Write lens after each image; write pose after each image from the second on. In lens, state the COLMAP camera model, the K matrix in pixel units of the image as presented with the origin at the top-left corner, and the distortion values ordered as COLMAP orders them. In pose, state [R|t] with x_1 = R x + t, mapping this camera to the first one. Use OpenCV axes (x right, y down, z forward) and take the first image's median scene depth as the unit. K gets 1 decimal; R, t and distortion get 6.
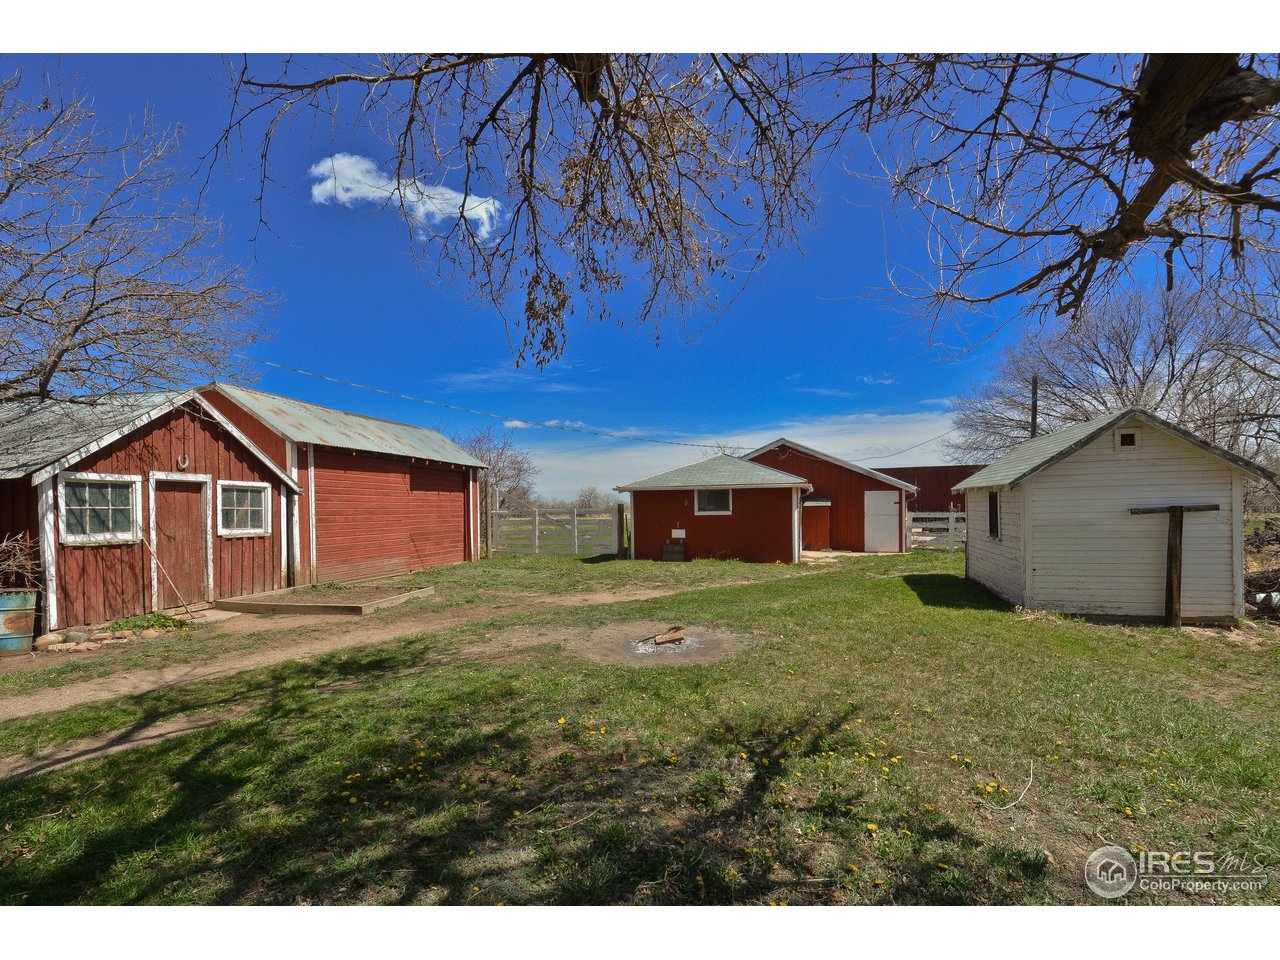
lens RADIAL K [[885.8, 0, 642.5], [0, 885.8, 515.7], [0, 0, 1]] dist [0.020564, -0.002236]
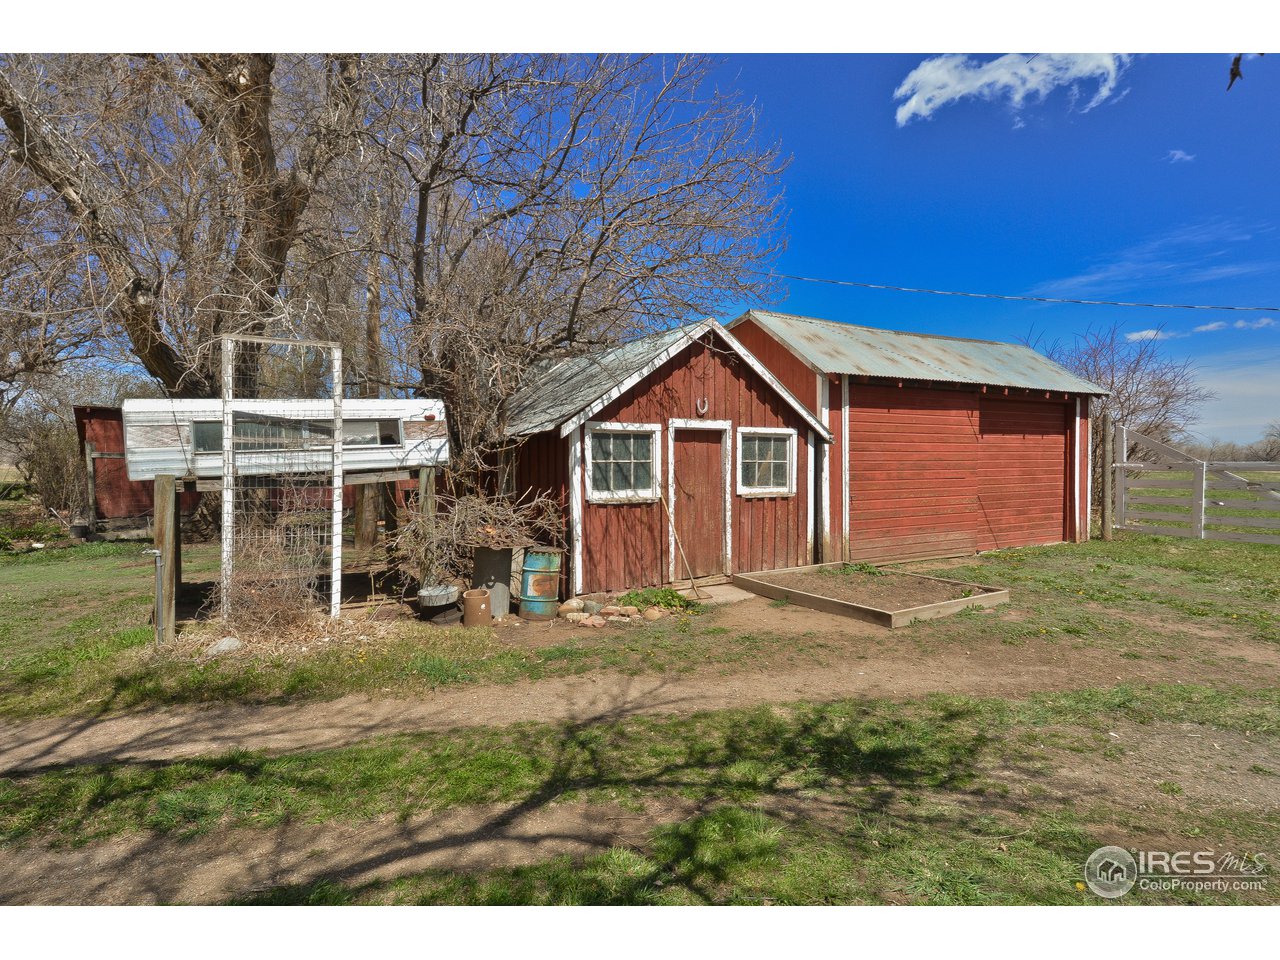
lens RADIAL K [[885.8, 0, 642.5], [0, 885.8, 515.7], [0, 0, 1]] dist [0.020564, -0.002236]
pose [[0.802763, 0.033319, -0.595366, -0.061277], [0.004967, 0.998029, 0.062551, -0.009883], [0.596277, -0.053171, 0.801016, 0.296092]]
